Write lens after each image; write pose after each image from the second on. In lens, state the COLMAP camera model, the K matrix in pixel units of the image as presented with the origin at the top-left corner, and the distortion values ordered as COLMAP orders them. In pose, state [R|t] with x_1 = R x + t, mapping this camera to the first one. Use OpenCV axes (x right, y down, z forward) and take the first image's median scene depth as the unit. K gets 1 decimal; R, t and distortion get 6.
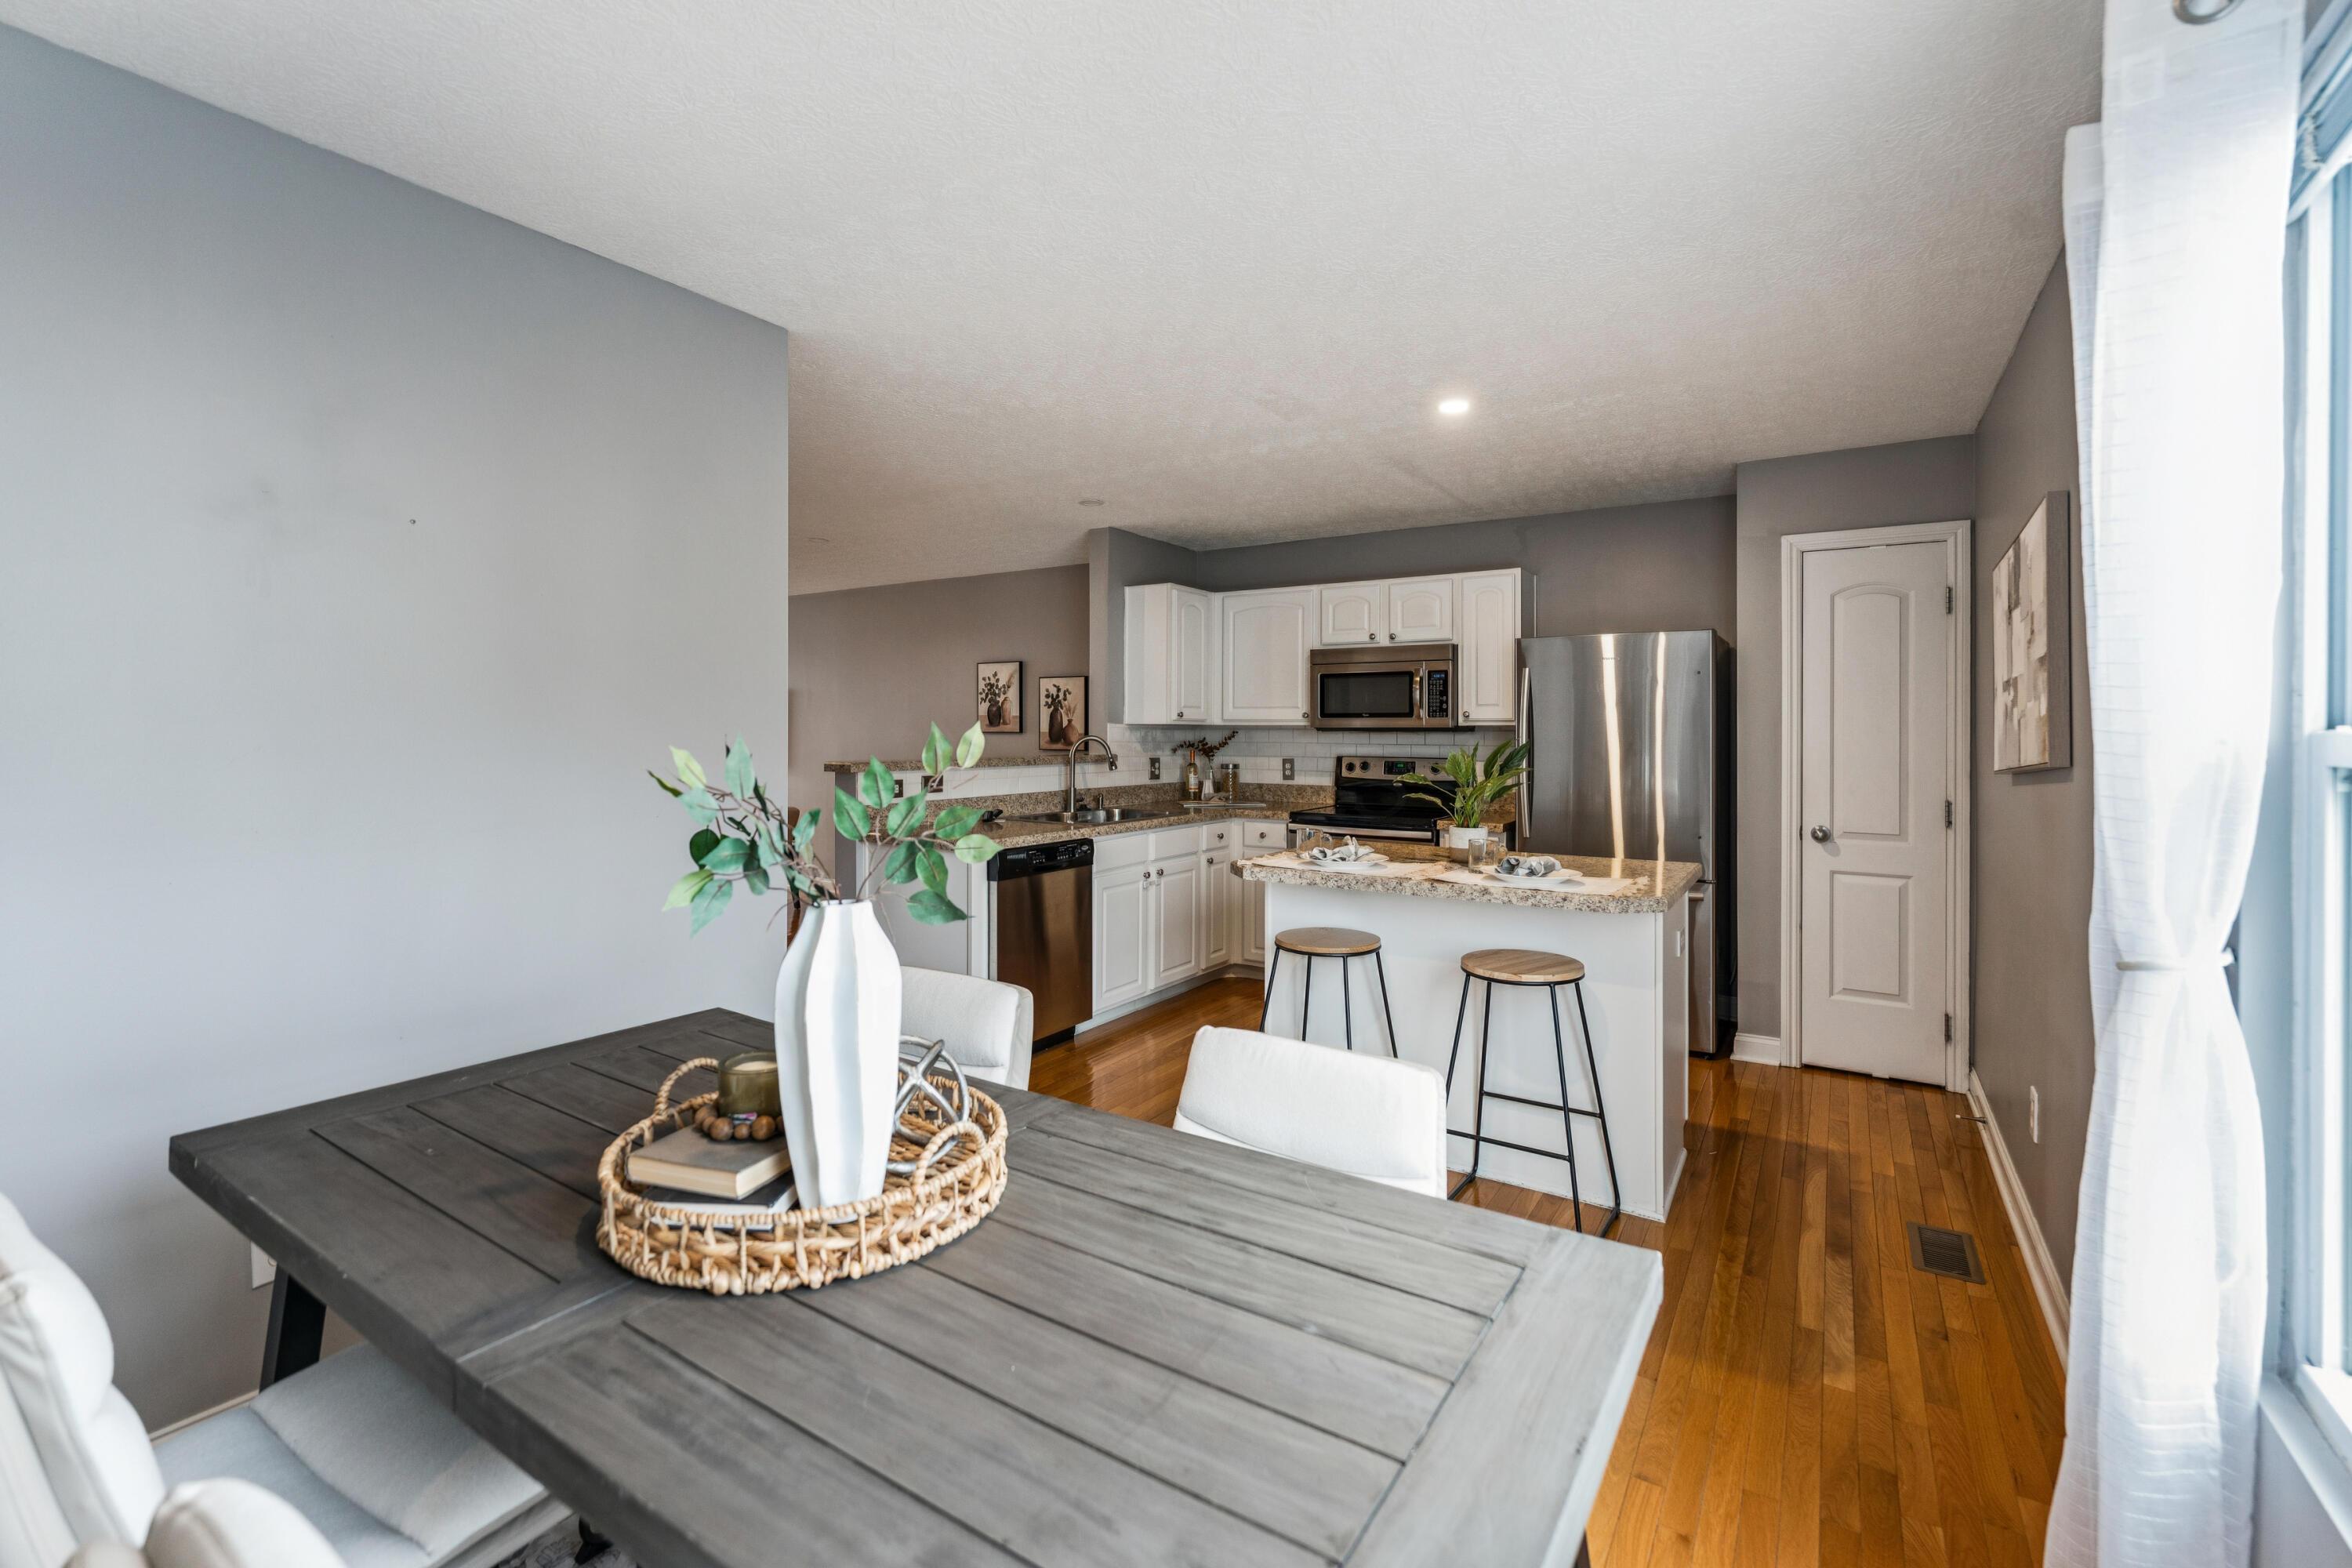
lens RADIAL K [[1011.7, 0, 1172.6], [0, 1011.7, 733.2], [0, 0, 1]] dist [0.000411, 0.000077]
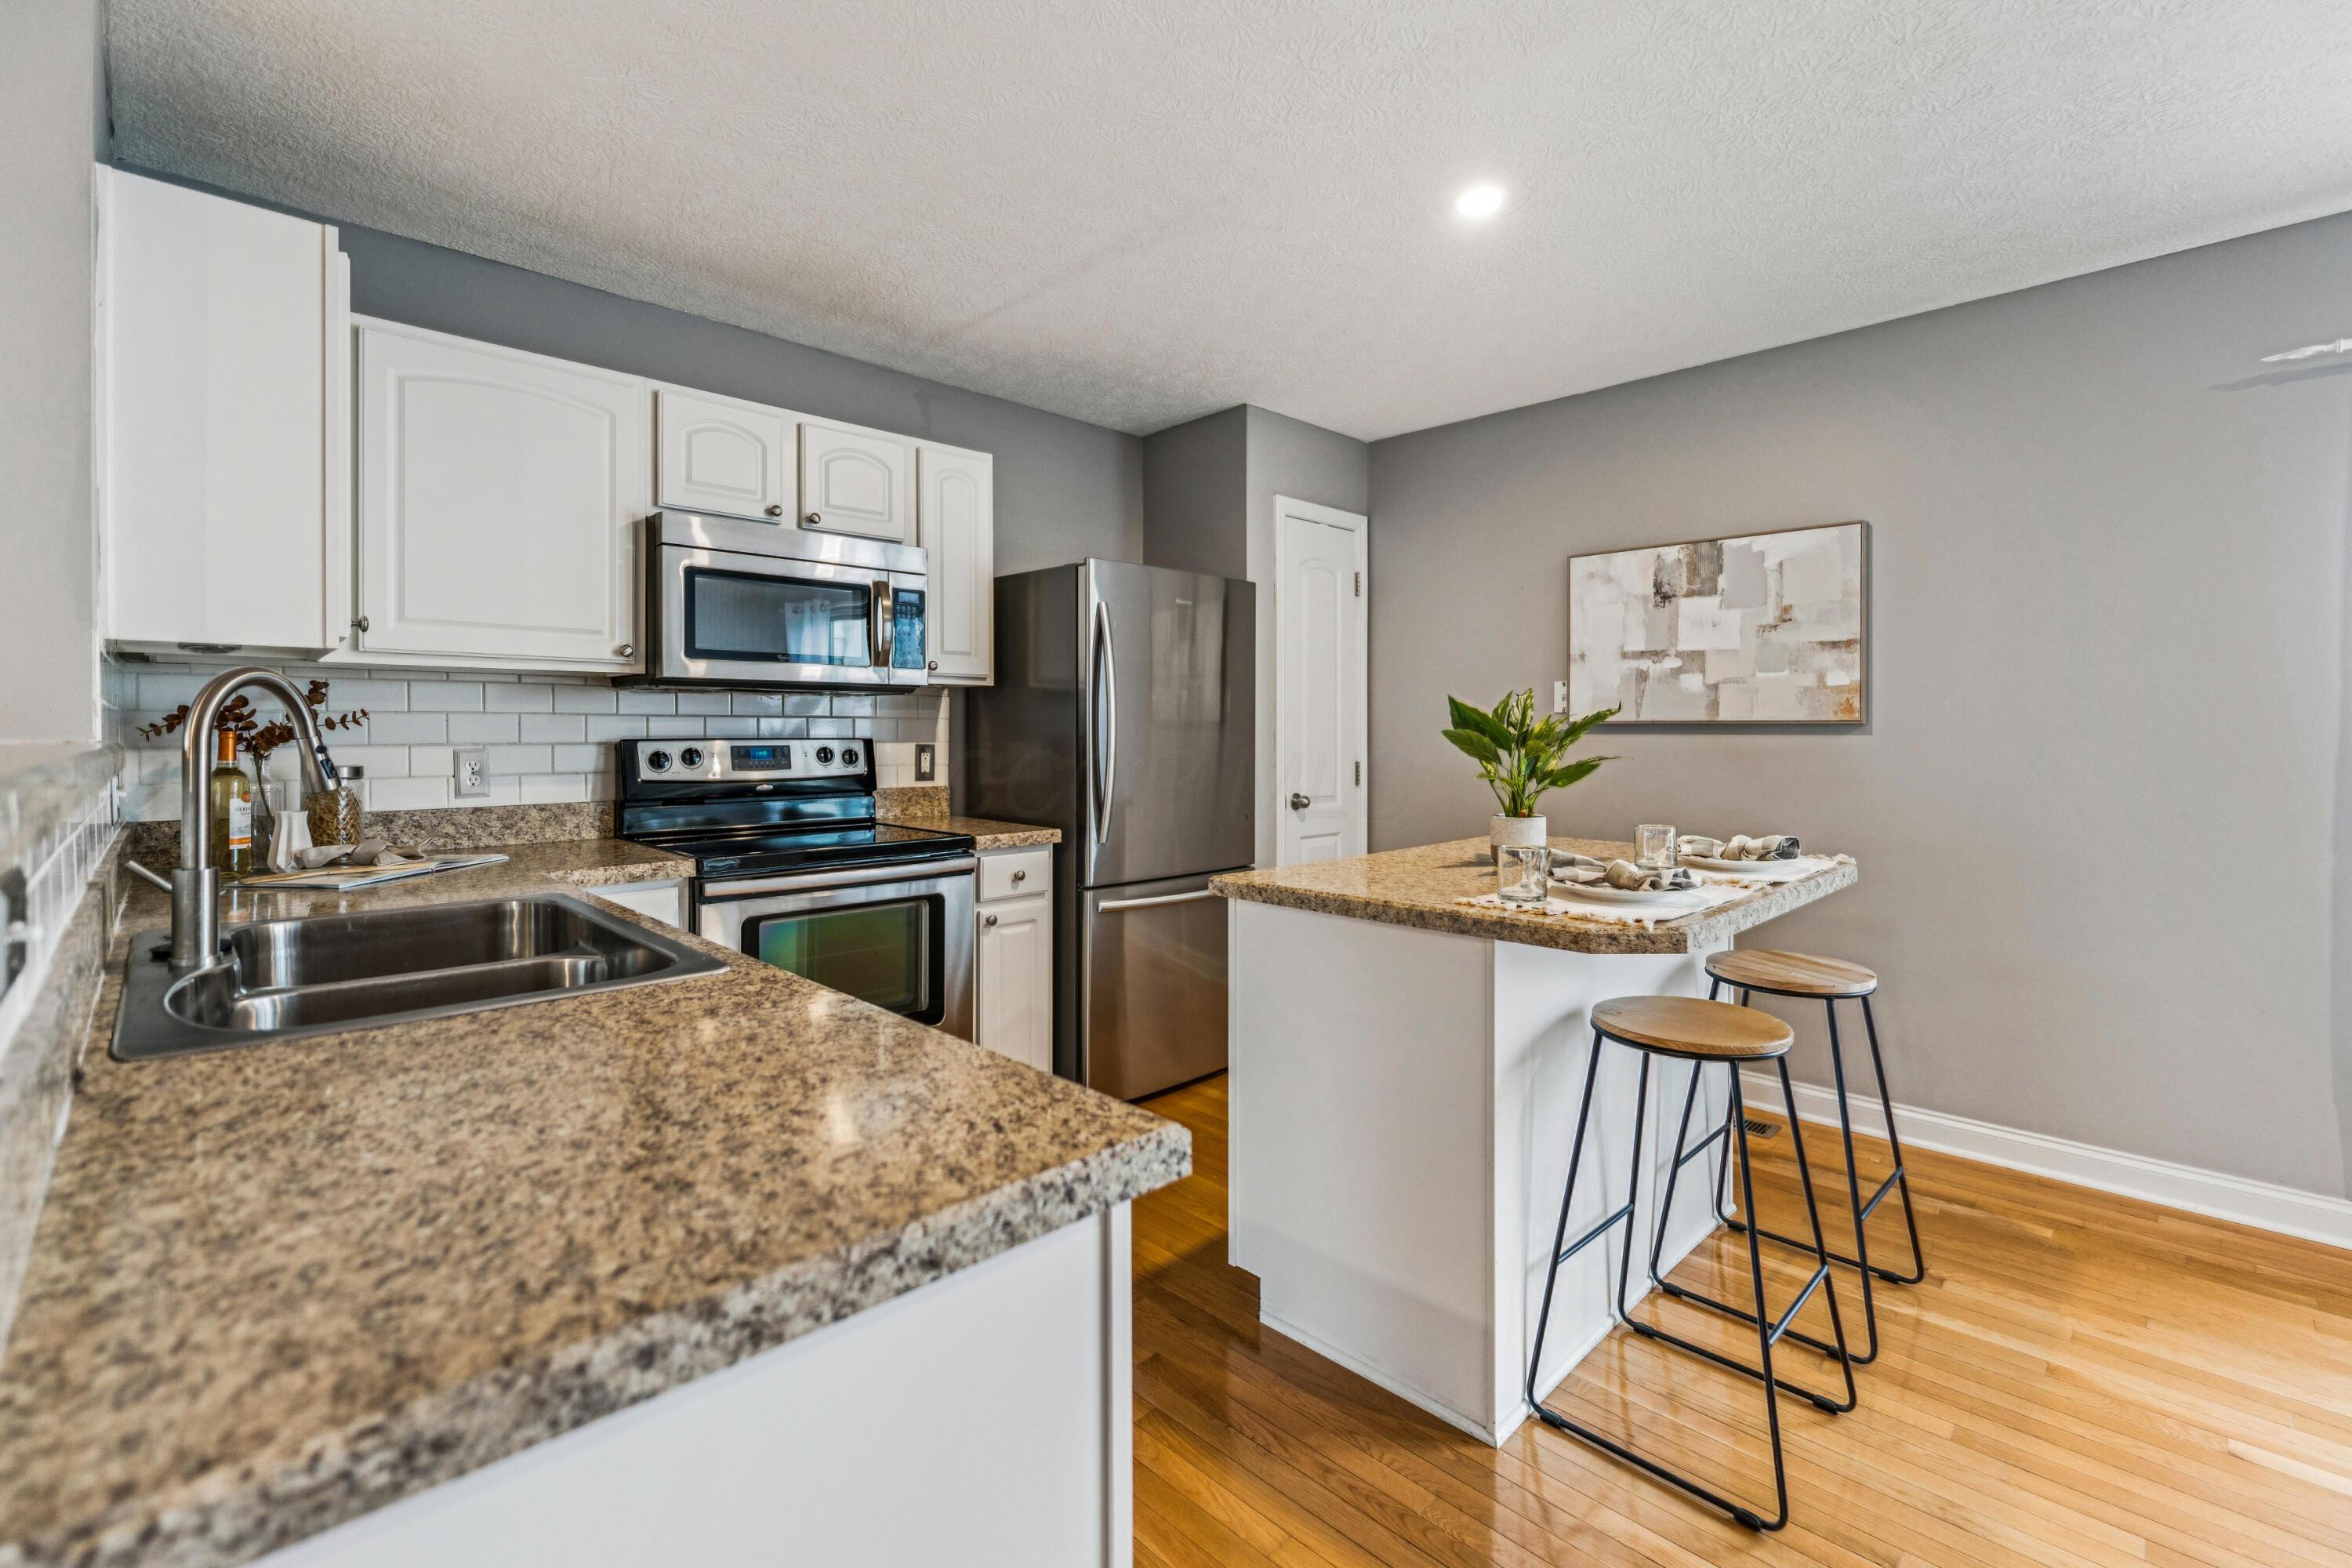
lens RADIAL K [[1034.4, 0, 1186.6], [0, 1034.4, 717.5], [0, 0, 1]] dist [-0.000269, 0.000086]
pose [[0.207113, 0.005145, 0.978303, -0.294913], [0.004023, 0.999973, -0.006111, 0.018076], [-0.978309, 0.005201, 0.207087, 0.695429]]
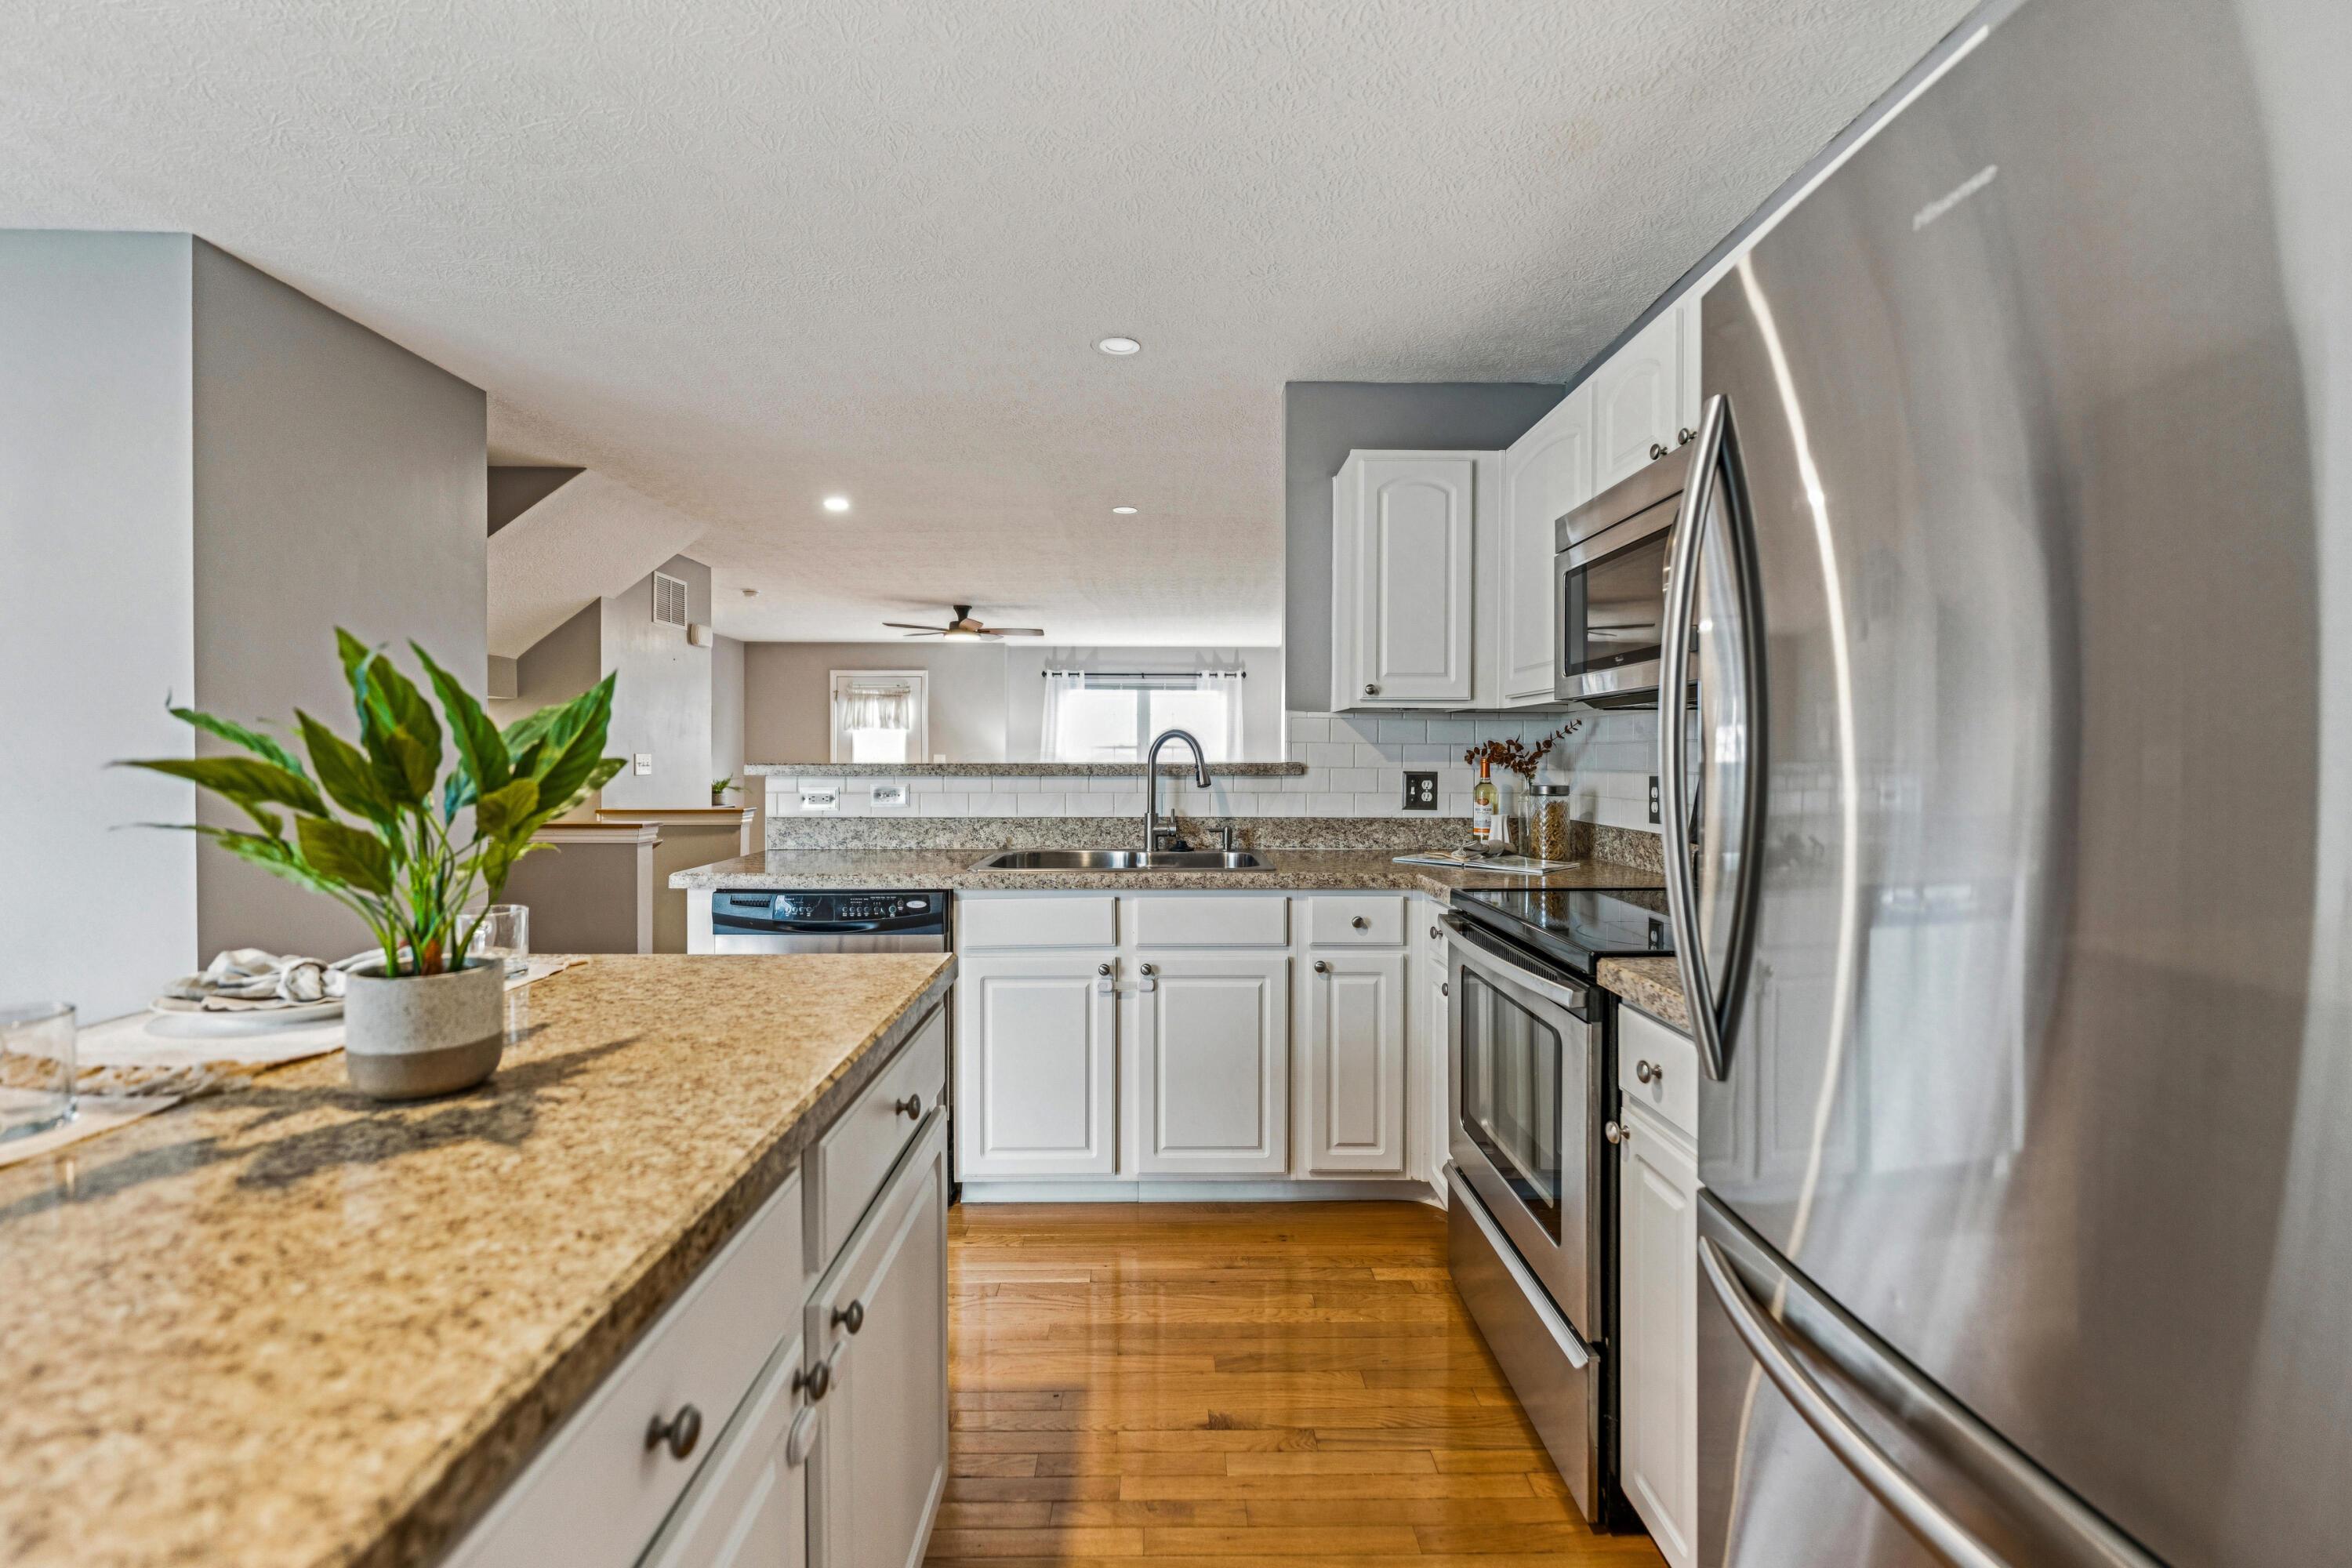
lens RADIAL K [[989.9, 0, 1180.3], [0, 989.9, 778.6], [0, 0, 1]] dist [-0.000334, -0.000013]
pose [[0.558540, 0.016203, -0.829319, 0.419769], [-0.001383, 0.999826, 0.018603, 0.020913], [0.829476, -0.009243, 0.558465, 0.664305]]
